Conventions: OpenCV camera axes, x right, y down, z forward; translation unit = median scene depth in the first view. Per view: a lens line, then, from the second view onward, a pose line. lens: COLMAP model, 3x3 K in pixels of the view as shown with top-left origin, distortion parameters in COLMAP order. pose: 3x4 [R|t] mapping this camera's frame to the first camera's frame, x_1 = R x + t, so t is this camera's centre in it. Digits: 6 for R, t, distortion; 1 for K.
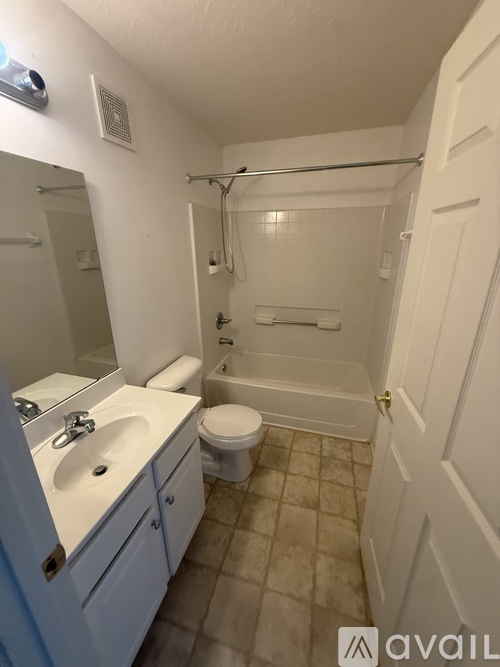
lens RADIAL K [[269.6, 0, 247.7], [0, 269.6, 332.9], [0, 0, 1]] dist [-0.000178, -0.000215]
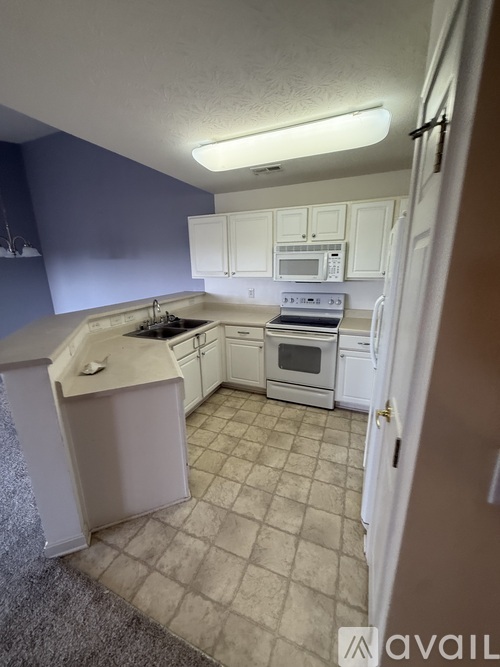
lens RADIAL K [[269.6, 0, 249.3], [0, 269.6, 331.9], [0, 0, 1]] dist [-0.000178, -0.000215]
pose [[-0.123890, 0.271691, -0.954377, 0.933041], [-0.296114, 0.907842, 0.296883, -0.304795], [0.947084, 0.319385, -0.032021, 0.809654]]
